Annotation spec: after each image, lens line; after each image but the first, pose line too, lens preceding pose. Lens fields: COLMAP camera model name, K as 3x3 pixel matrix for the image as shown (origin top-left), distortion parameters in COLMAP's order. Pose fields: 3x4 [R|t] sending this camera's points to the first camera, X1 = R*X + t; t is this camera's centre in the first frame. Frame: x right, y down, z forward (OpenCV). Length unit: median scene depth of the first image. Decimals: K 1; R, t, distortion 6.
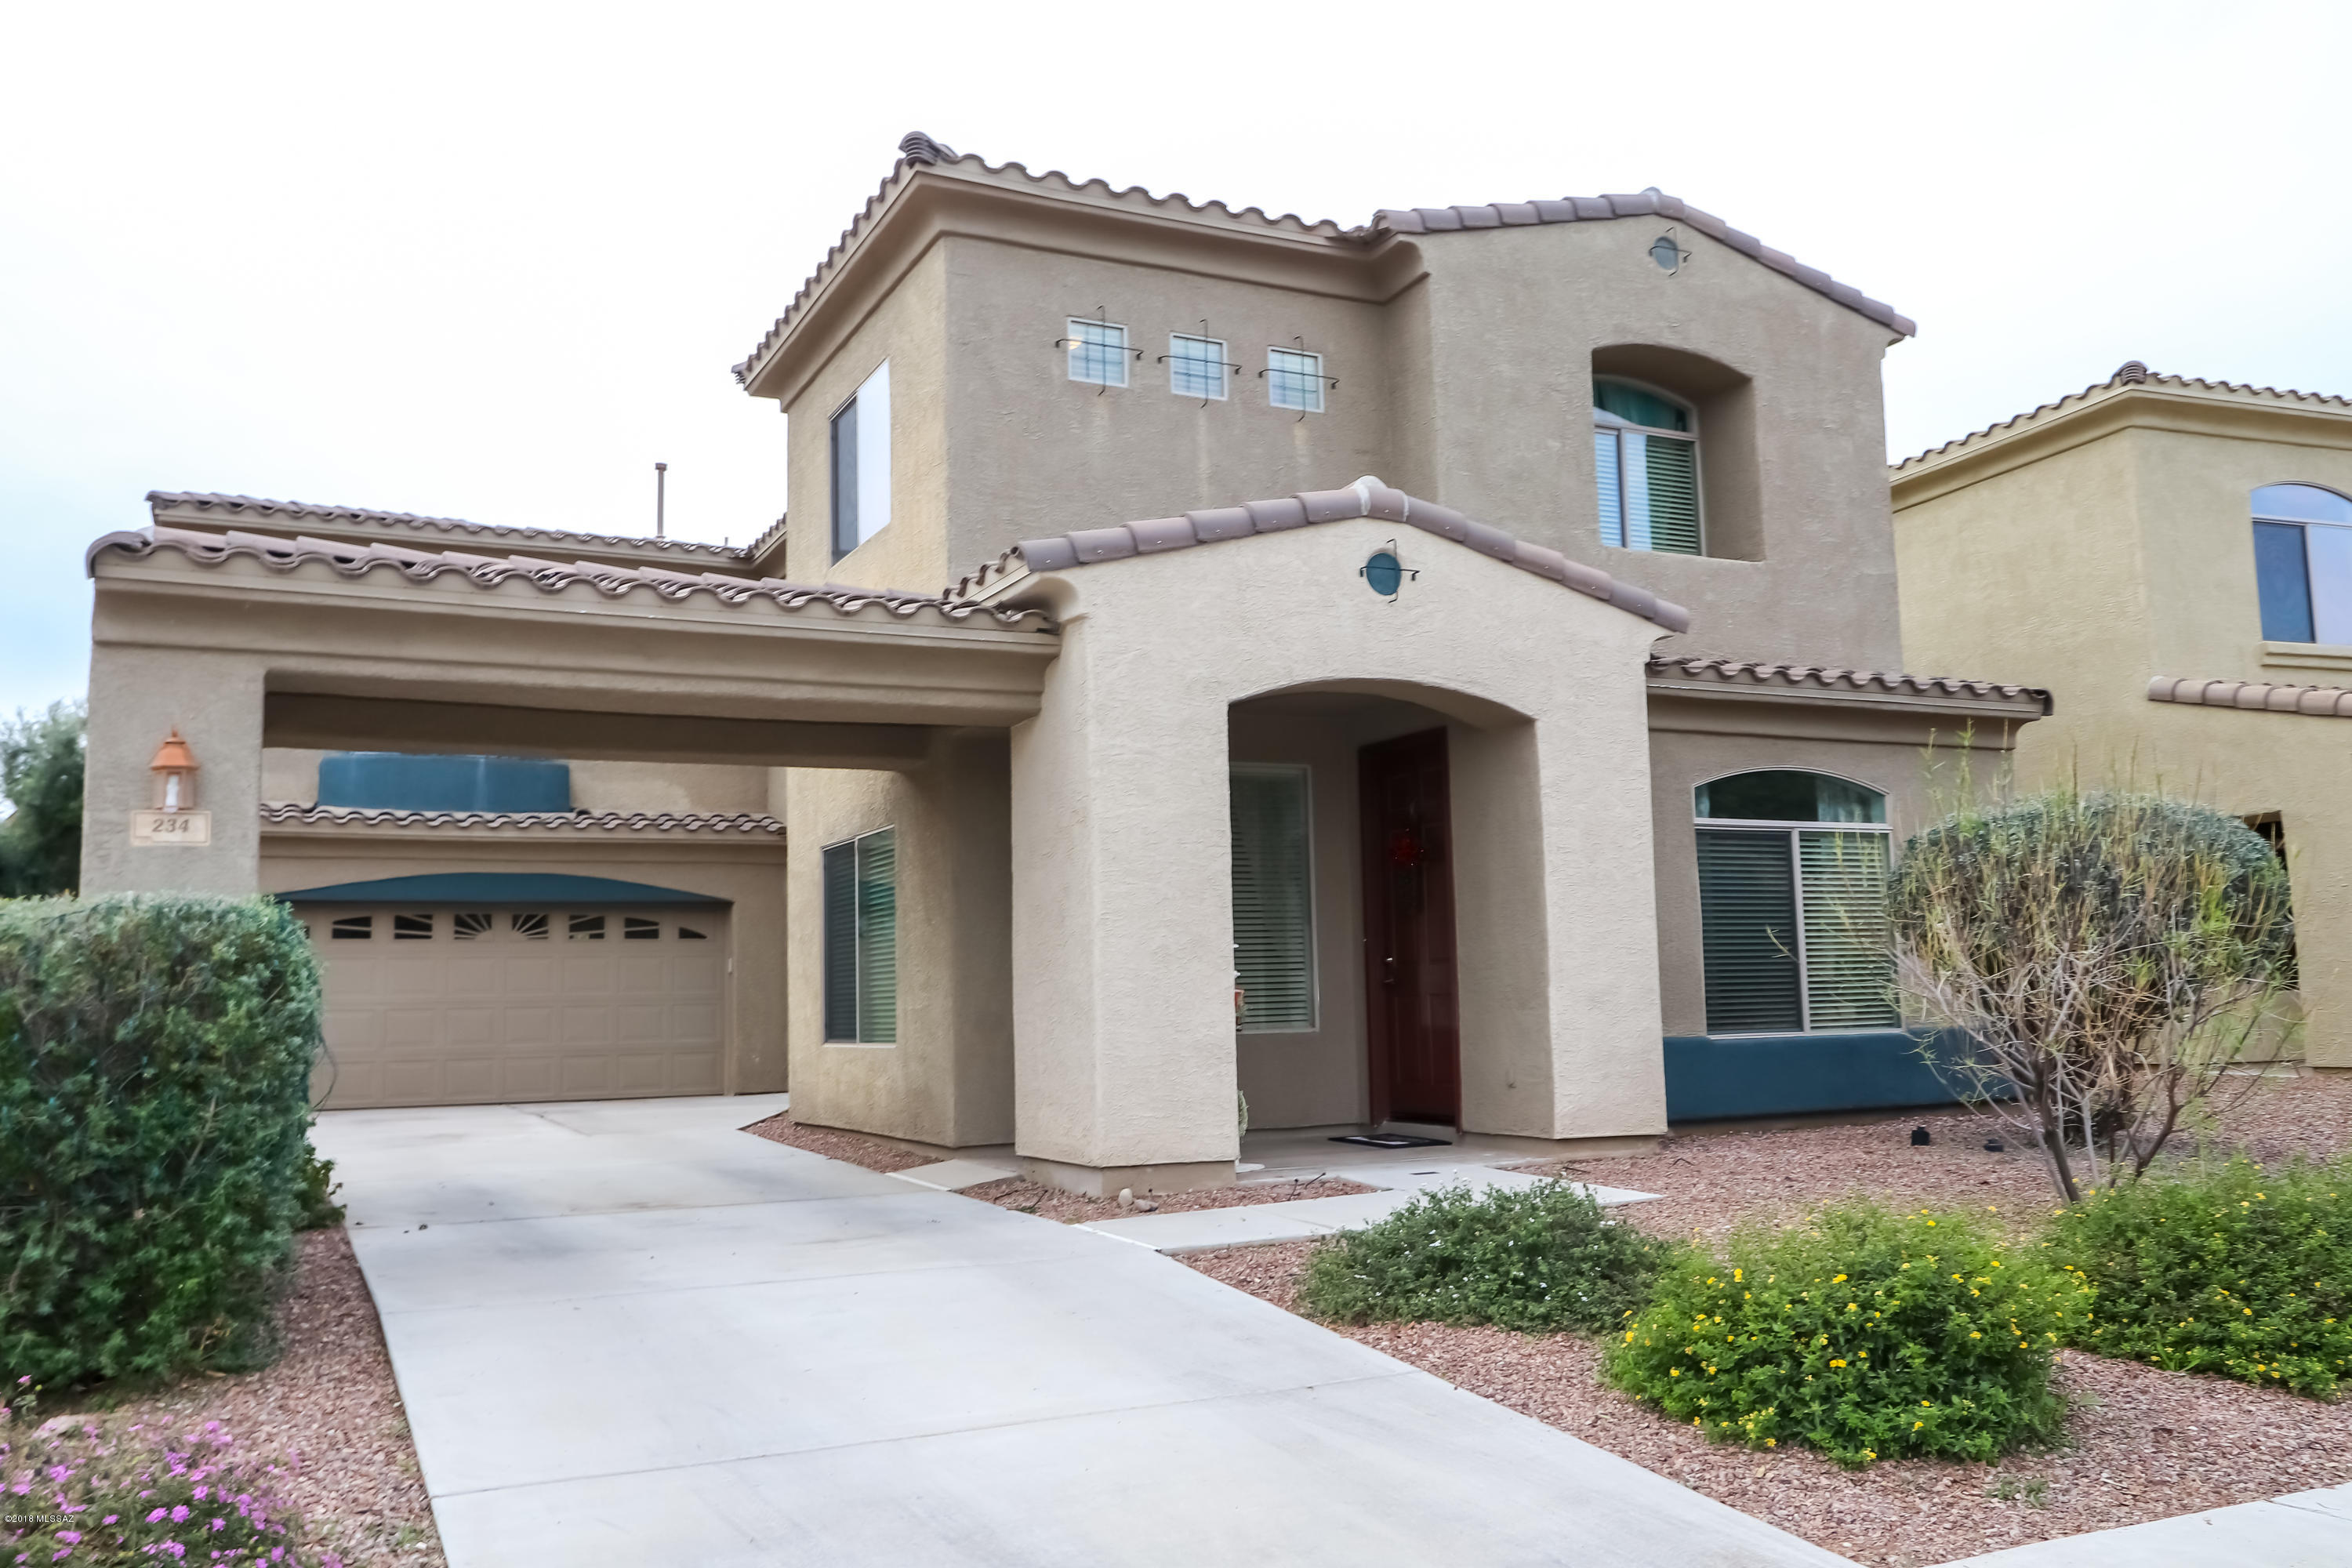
lens RADIAL K [[1950.5, 0, 1176.0], [0, 1950.5, 784.0], [0, 0, 1]] dist [-0.024895, -0.004701]
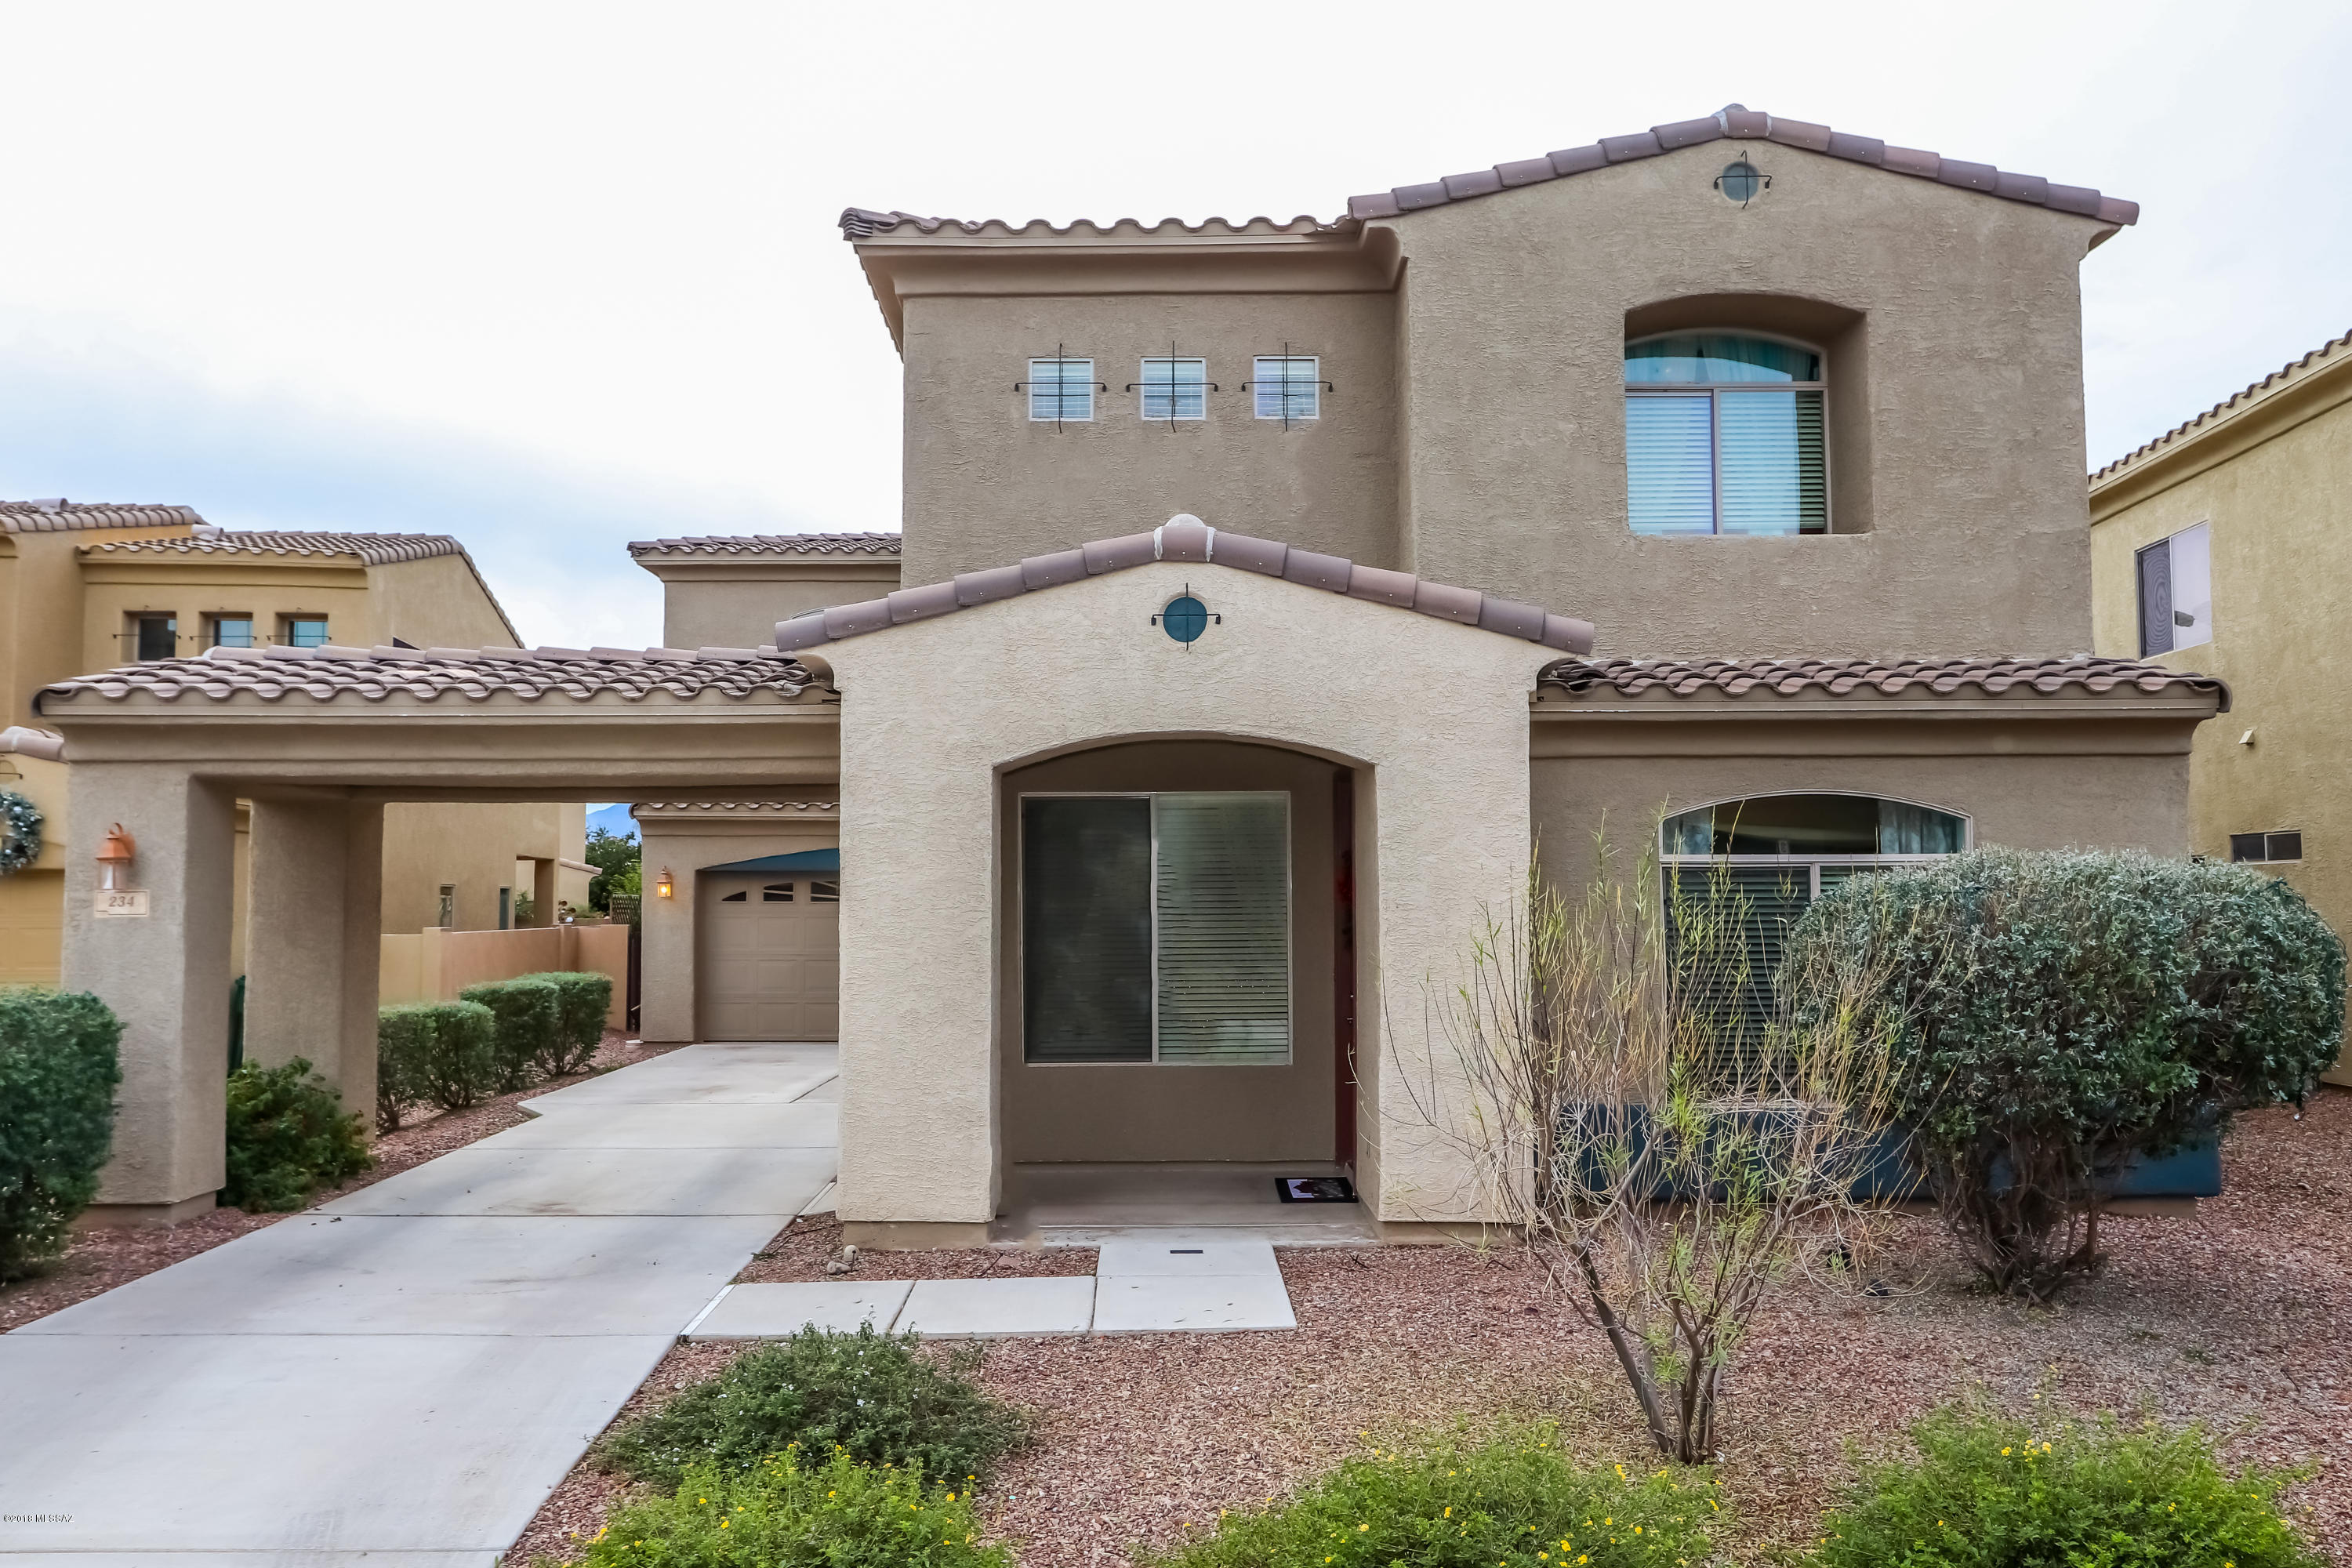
lens RADIAL K [[1782.5, 0, 1176.0], [0, 1782.5, 784.0], [0, 0, 1]] dist [-0.035035, 0.053226]
pose [[0.888961, -0.005775, -0.457947, 0.413541], [0.034937, 0.997862, 0.055236, -0.062436], [0.456648, -0.065102, 0.887262, 0.181780]]
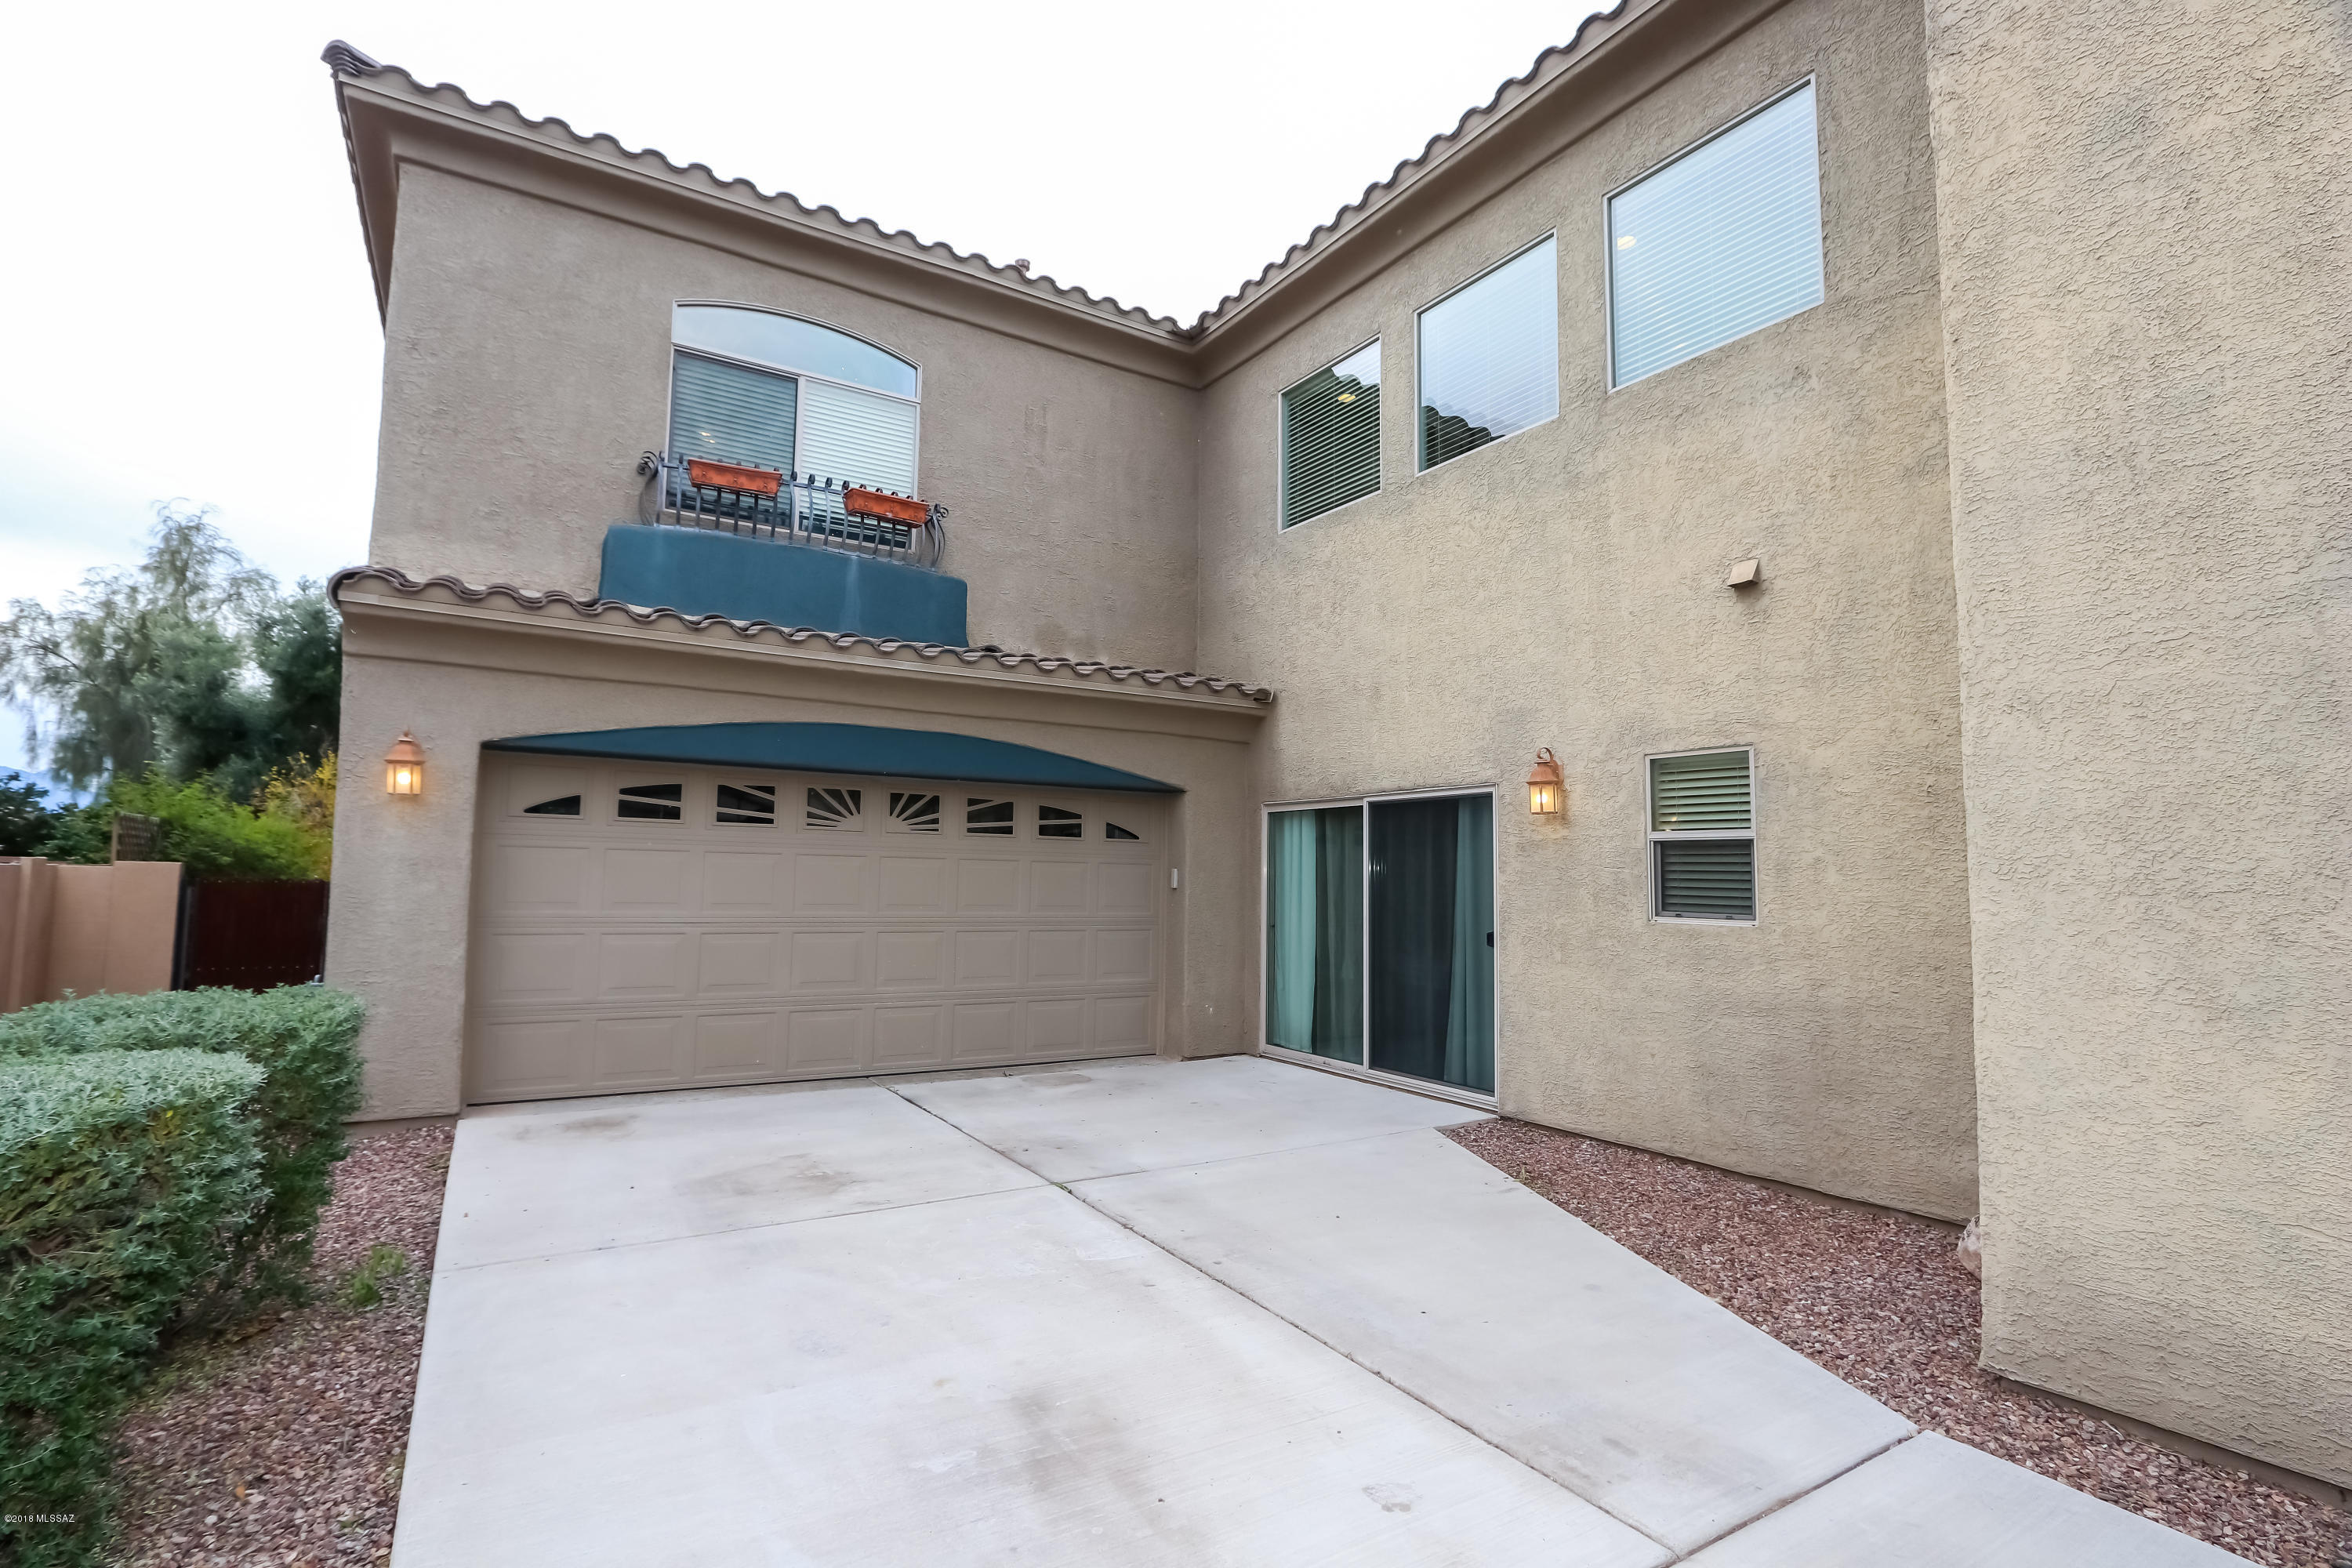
lens RADIAL K [[1138.3, 0, 1176.0], [0, 1138.3, 784.0], [0, 0, 1]] dist [-0.037707, -0.000026]
pose [[0.994181, 0.048503, 0.096184, -0.398686], [-0.051535, 0.998242, 0.029286, 0.067545], [-0.094594, -0.034072, 0.994933, 0.853483]]
